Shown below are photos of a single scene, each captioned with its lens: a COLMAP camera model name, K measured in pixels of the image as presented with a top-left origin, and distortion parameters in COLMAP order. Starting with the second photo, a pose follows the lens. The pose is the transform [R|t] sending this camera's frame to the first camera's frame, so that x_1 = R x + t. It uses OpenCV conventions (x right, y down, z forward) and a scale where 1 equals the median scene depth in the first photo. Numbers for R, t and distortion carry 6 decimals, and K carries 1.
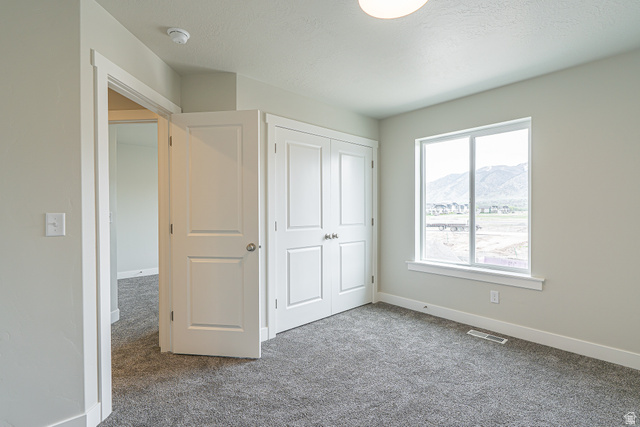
lens RADIAL K [[302.9, 0, 320.0], [0, 302.9, 213.5], [0, 0, 1]] dist [-0.000368, 0.000482]
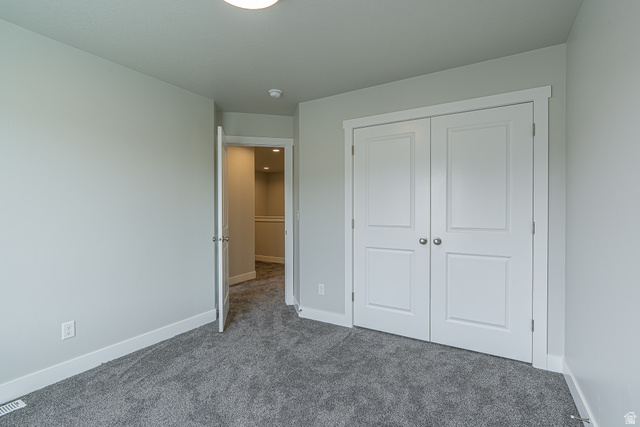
lens RADIAL K [[302.9, 0, 320.0], [0, 302.9, 213.5], [0, 0, 1]] dist [-0.000368, 0.000482]
pose [[0.299378, 0.015300, -0.954012, 0.704254], [-0.010620, 0.999863, 0.012702, -0.001118], [0.954076, 0.006329, 0.299499, 0.504434]]
